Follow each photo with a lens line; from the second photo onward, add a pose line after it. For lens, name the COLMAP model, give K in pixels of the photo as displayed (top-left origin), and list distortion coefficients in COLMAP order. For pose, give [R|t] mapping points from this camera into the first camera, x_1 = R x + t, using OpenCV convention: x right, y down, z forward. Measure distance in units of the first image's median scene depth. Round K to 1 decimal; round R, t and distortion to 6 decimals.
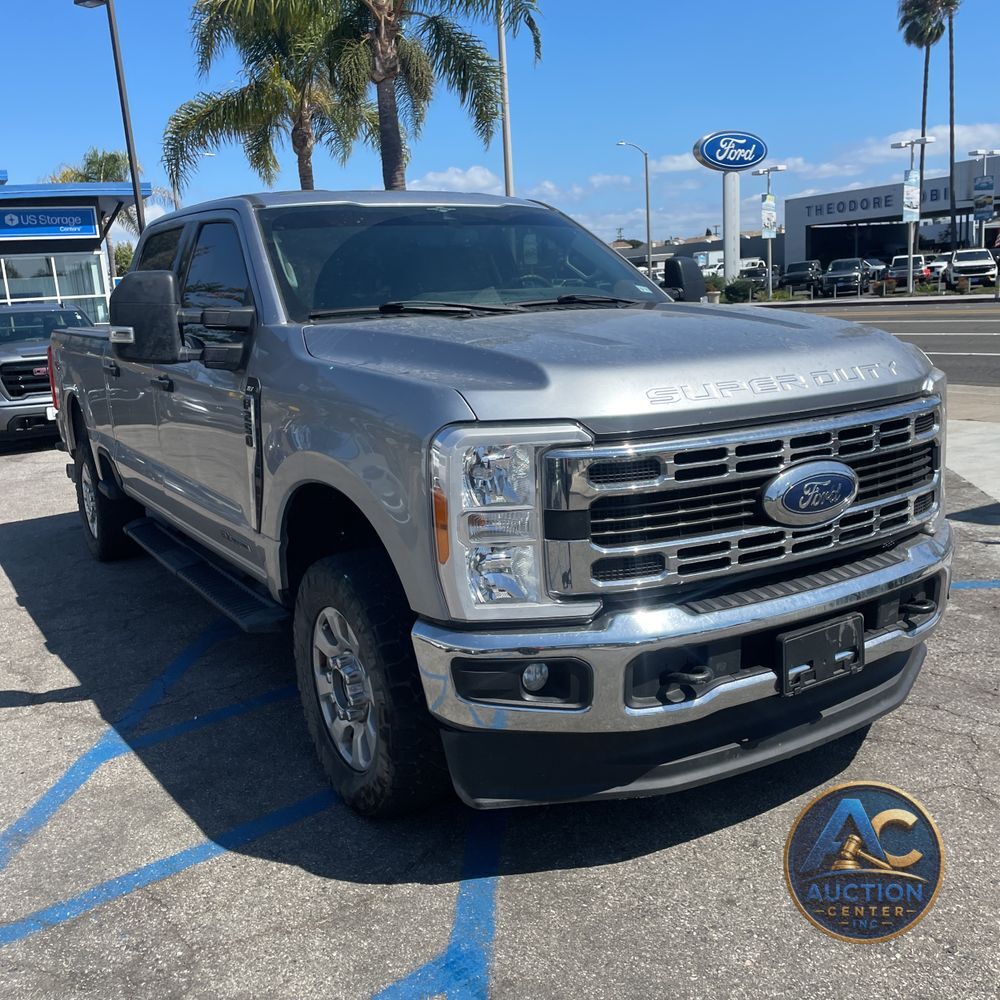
lens RADIAL K [[1002.9, 0, 498.9], [0, 1002.9, 513.7], [0, 0, 1]] dist [0.088491, -0.107899]
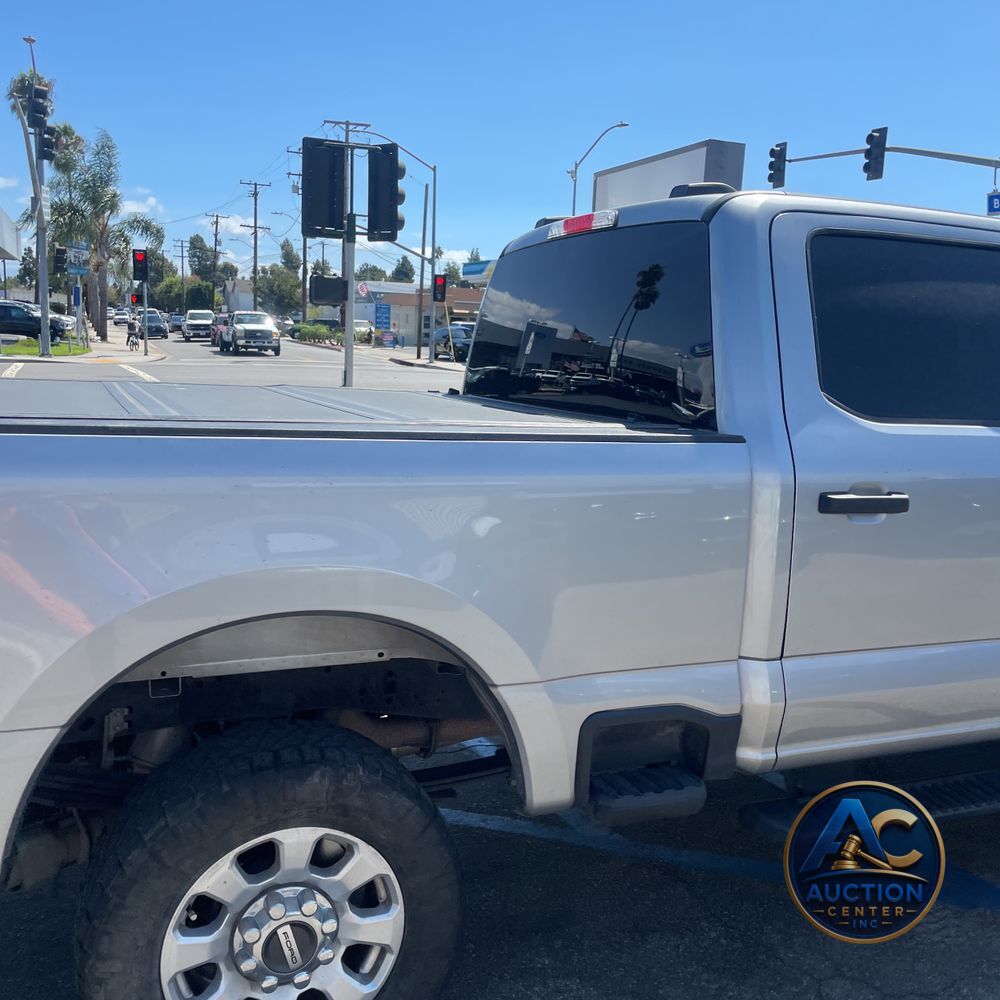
lens RADIAL K [[1002.9, 0, 498.9], [0, 1002.9, 513.7], [0, 0, 1]] dist [0.088491, -0.107899]
pose [[0.143510, -0.113425, 0.983127, -1.023960], [0.162394, 0.982644, 0.089664, -0.241903], [-0.976234, 0.146787, 0.159439, 1.277420]]
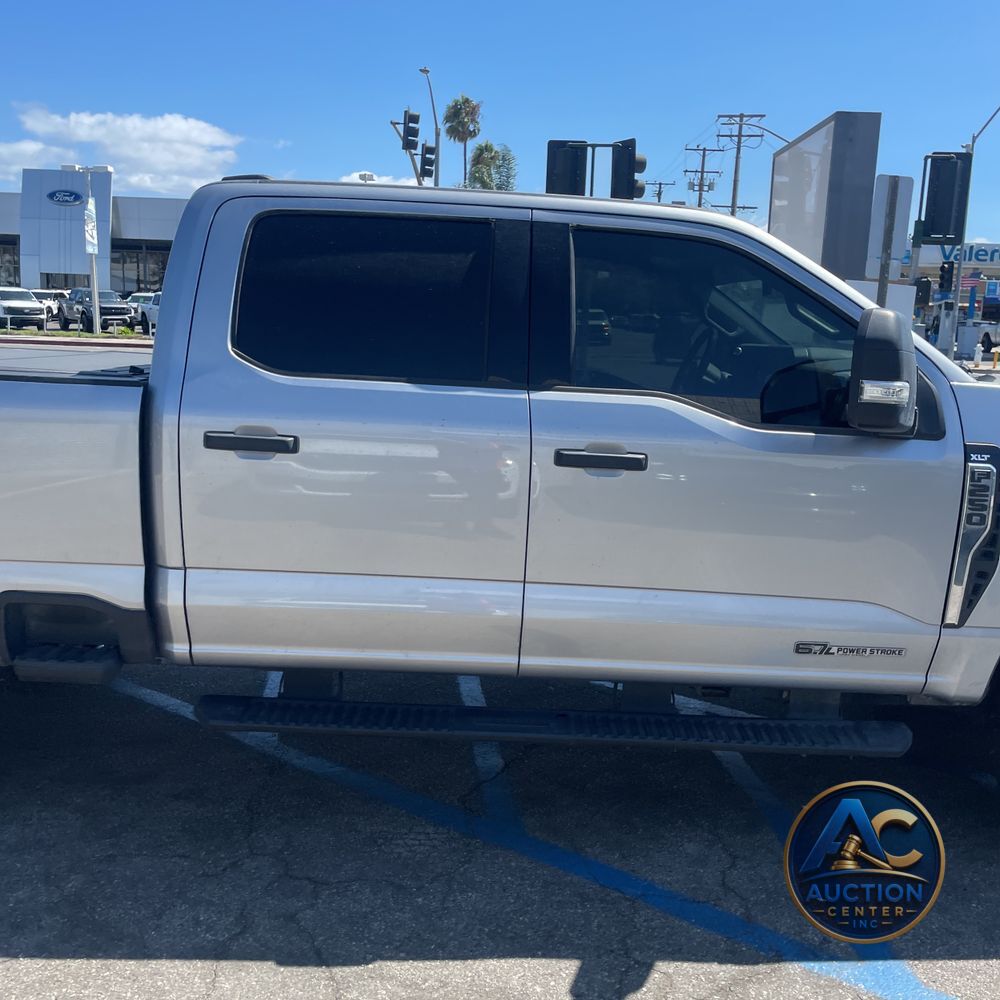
lens RADIAL K [[1007.3, 0, 495.7], [0, 1007.3, 496.9], [0, 0, 1]] dist [0.083483, -0.104480]
pose [[0.517395, -0.080951, 0.851909, -0.925181], [0.123027, 0.992211, 0.019565, -0.122242], [-0.846857, 0.094685, 0.523324, 0.692356]]
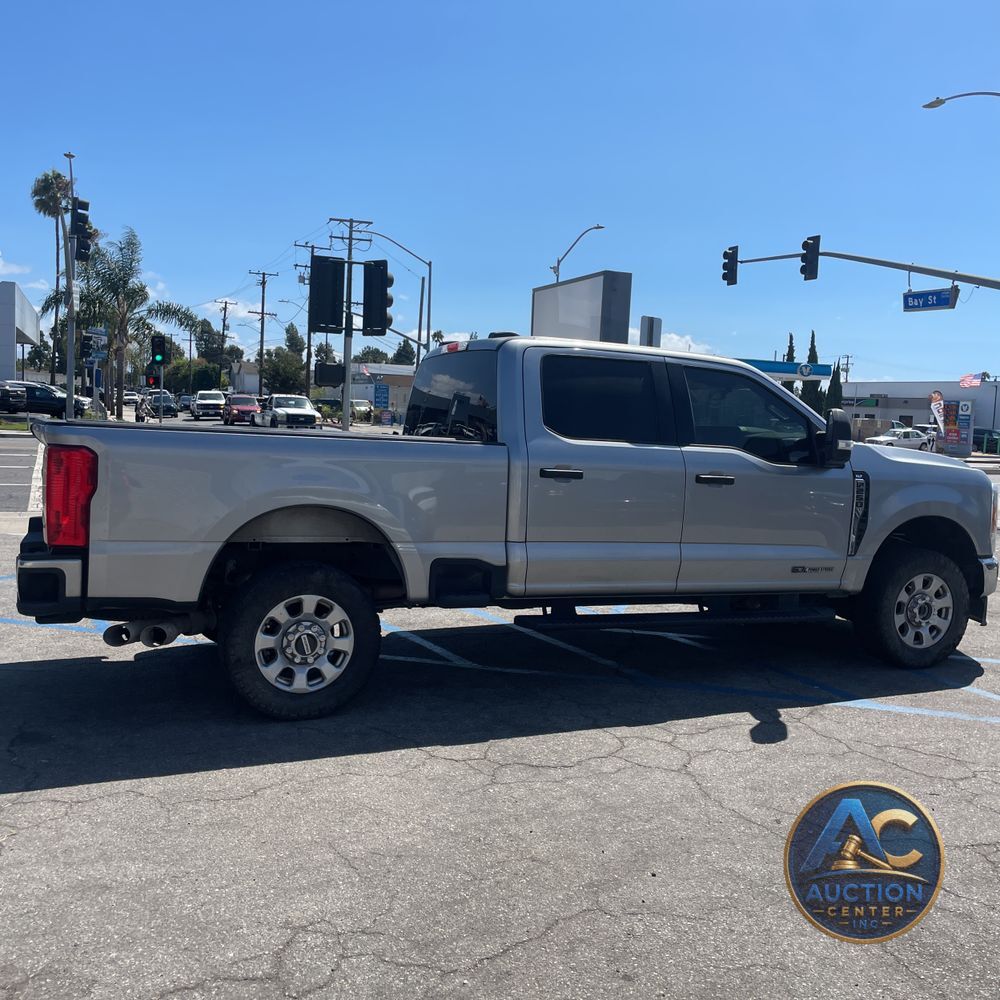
lens RADIAL K [[999.7, 0, 497.6], [0, 999.7, 496.7], [0, 0, 1]] dist [0.081768, -0.094702]
pose [[0.143686, -0.020023, 0.989421, -1.694854], [0.160417, 0.987044, -0.003321, -0.144960], [-0.976535, 0.159197, 0.145036, 1.070983]]
